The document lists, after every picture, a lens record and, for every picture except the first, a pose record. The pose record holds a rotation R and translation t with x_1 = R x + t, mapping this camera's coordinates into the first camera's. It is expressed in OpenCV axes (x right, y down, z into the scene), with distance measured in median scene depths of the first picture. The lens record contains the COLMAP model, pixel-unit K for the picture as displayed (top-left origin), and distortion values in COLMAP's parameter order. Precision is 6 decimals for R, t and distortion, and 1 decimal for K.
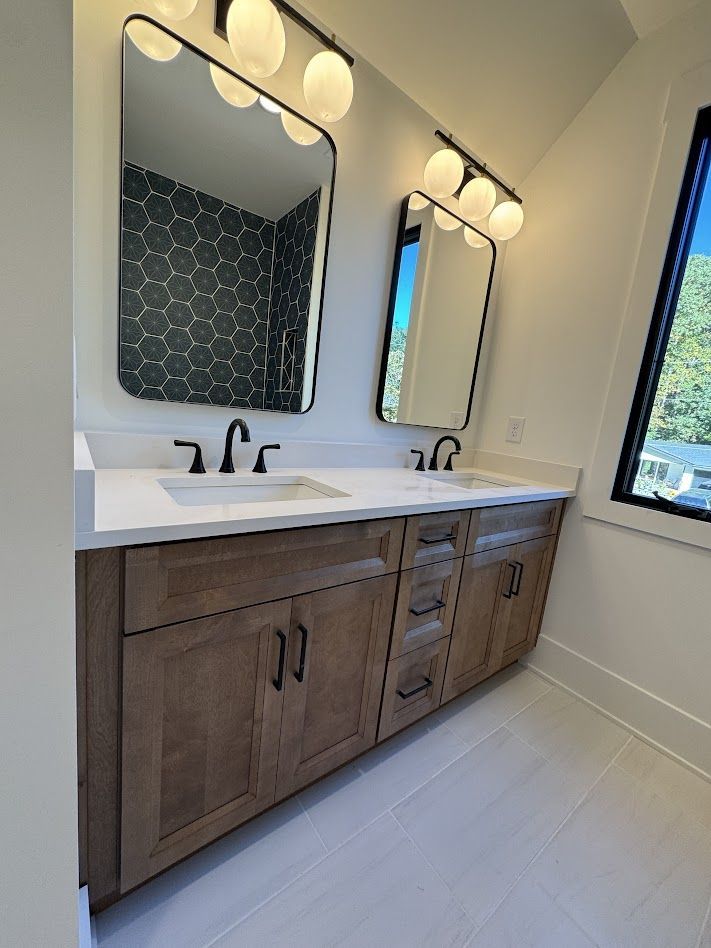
lens RADIAL K [[377.0, 0, 350.5], [0, 377.0, 476.4], [0, 0, 1]] dist [-0.003511, -0.000234]
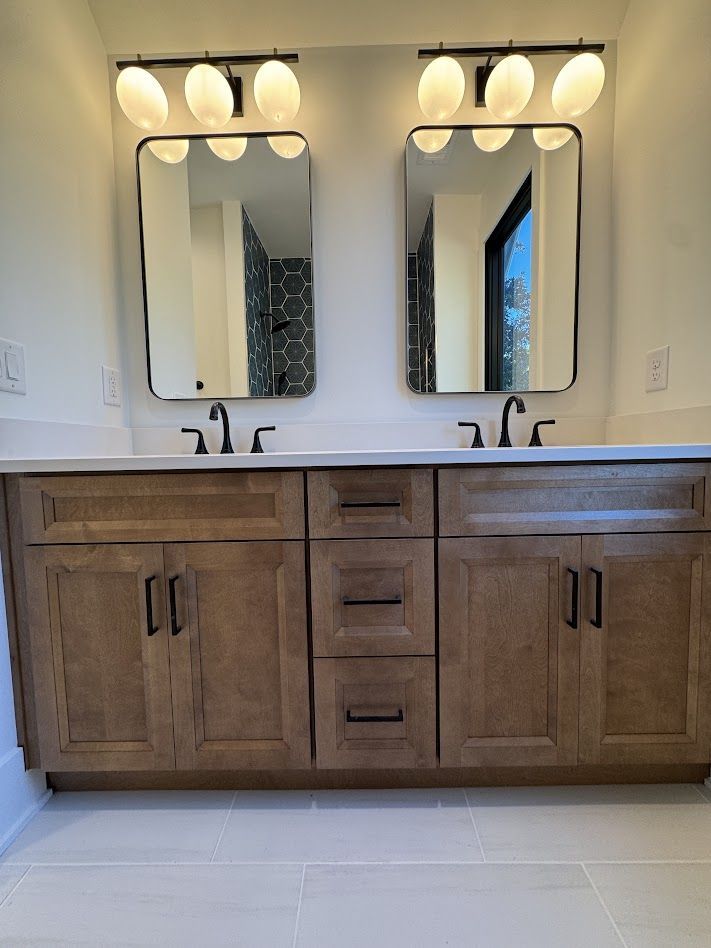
lens RADIAL K [[377.0, 0, 352.5], [0, 377.0, 475.0], [0, 0, 1]] dist [-0.003511, -0.000234]
pose [[0.786255, -0.081885, -0.612452, 0.703730], [0.003671, 0.991782, -0.127890, 0.212707], [0.617891, 0.098306, 0.780094, 0.395796]]
